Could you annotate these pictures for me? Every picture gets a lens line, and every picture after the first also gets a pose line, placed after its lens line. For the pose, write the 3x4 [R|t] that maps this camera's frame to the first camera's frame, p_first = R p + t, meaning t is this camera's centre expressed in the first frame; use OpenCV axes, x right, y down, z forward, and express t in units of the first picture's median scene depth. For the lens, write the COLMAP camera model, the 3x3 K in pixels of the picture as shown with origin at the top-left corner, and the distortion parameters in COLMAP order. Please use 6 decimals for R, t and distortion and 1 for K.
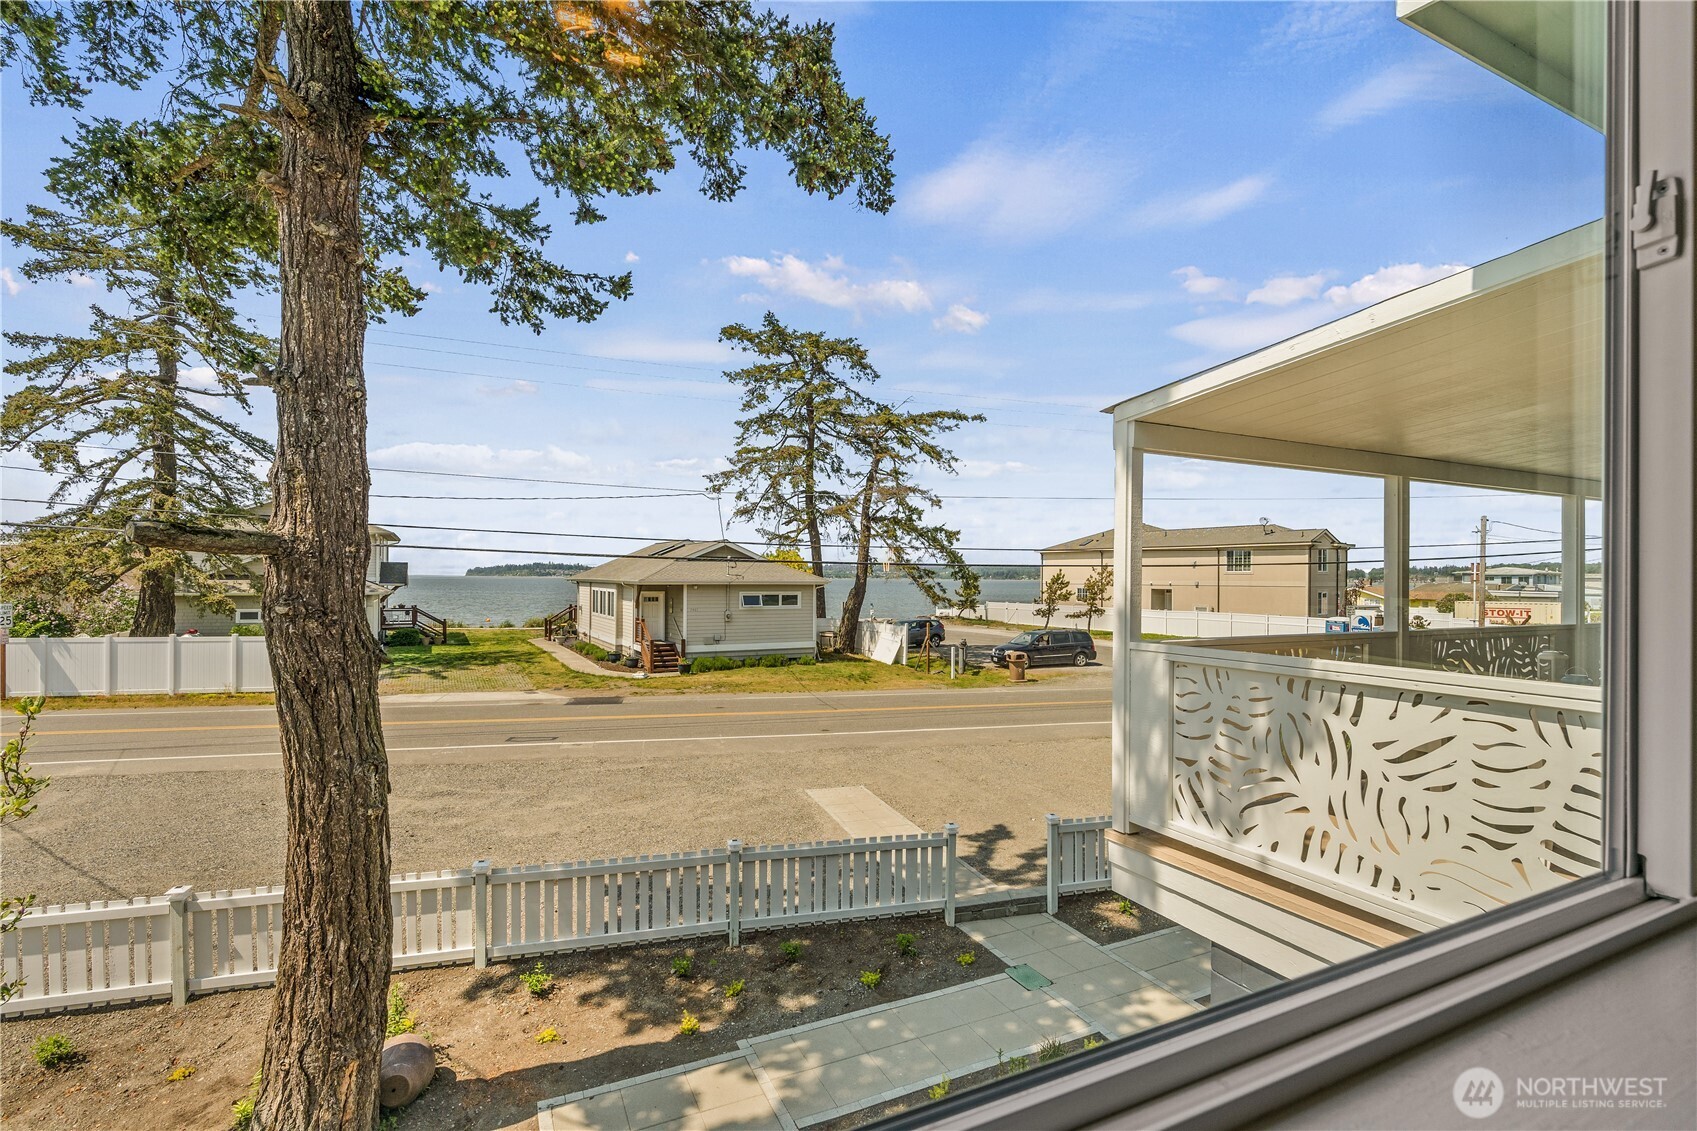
lens RADIAL K [[774.3, 0, 854.5], [0, 774.3, 570.7], [0, 0, 1]] dist [-0.000818, 0.000120]
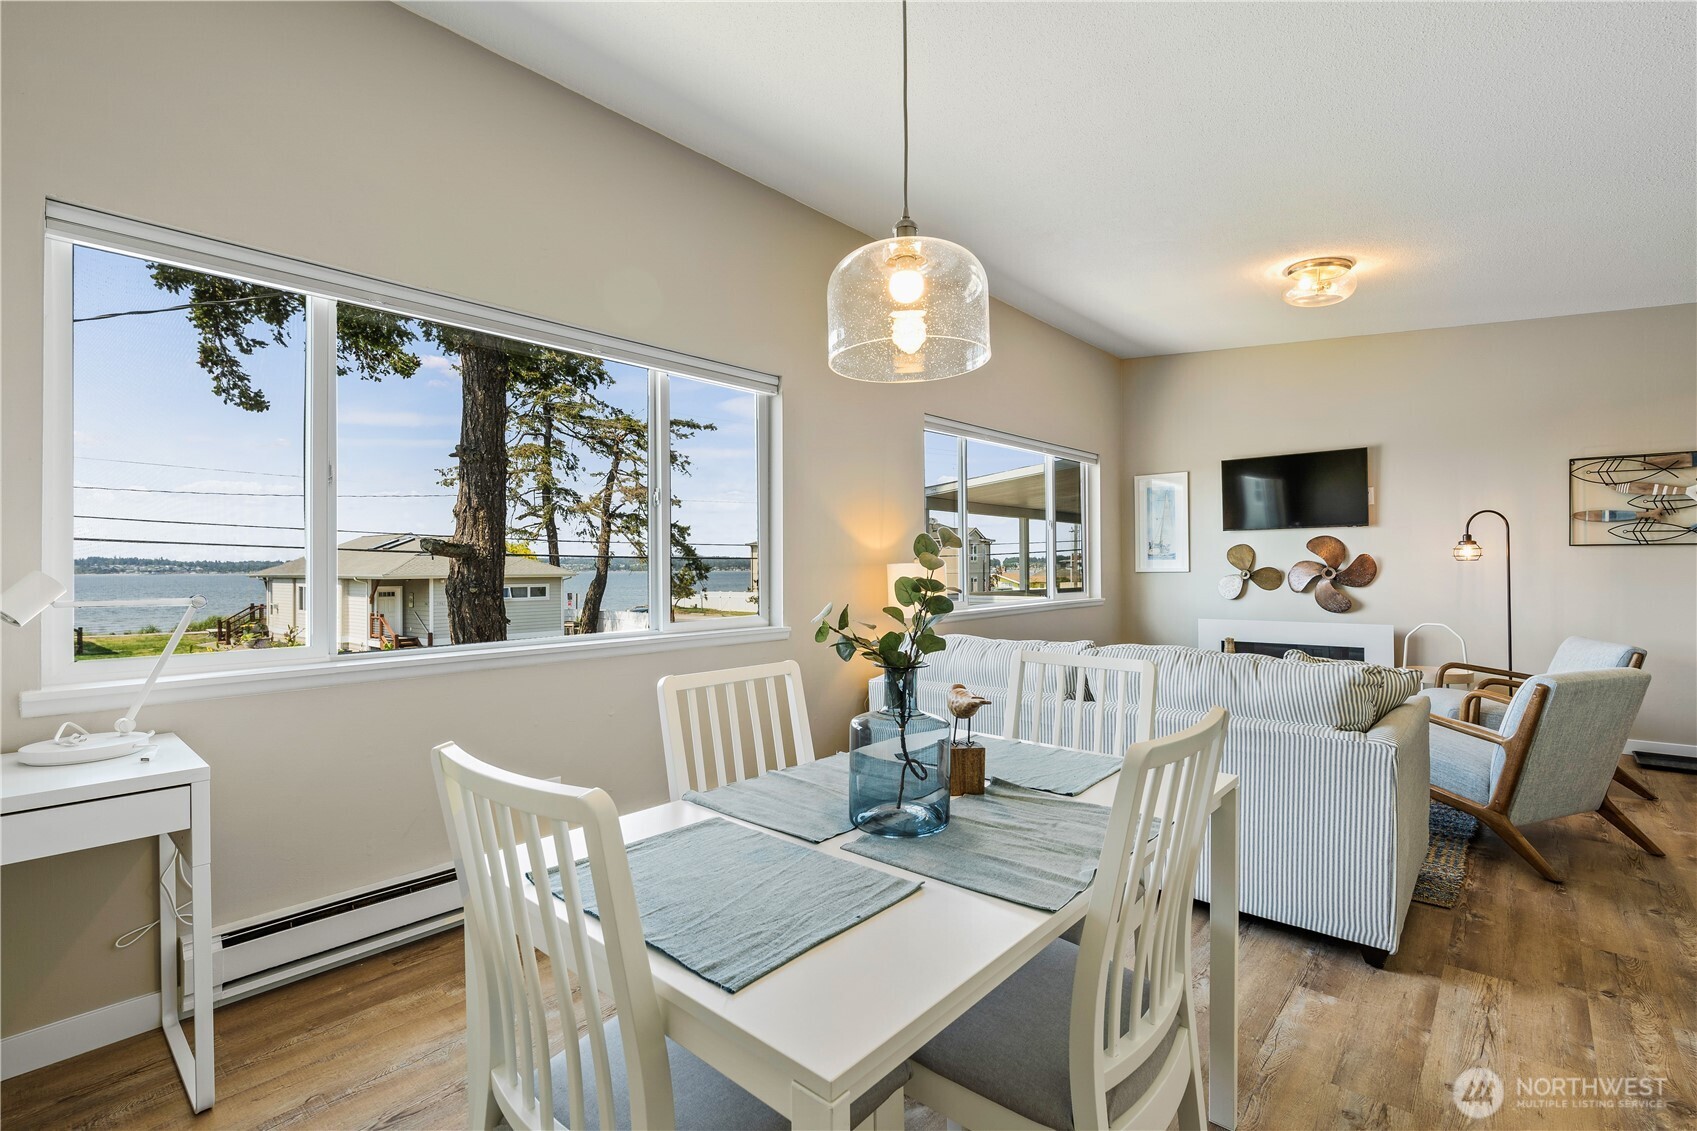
lens RADIAL K [[774.3, 0, 837.8], [0, 774.3, 572.0], [0, 0, 1]] dist [-0.000818, 0.000120]
pose [[0.929323, -0.012654, 0.369050, -0.083428], [0.008095, 0.999871, 0.013898, -0.000802], [-0.369178, -0.009928, 0.929306, -0.117032]]
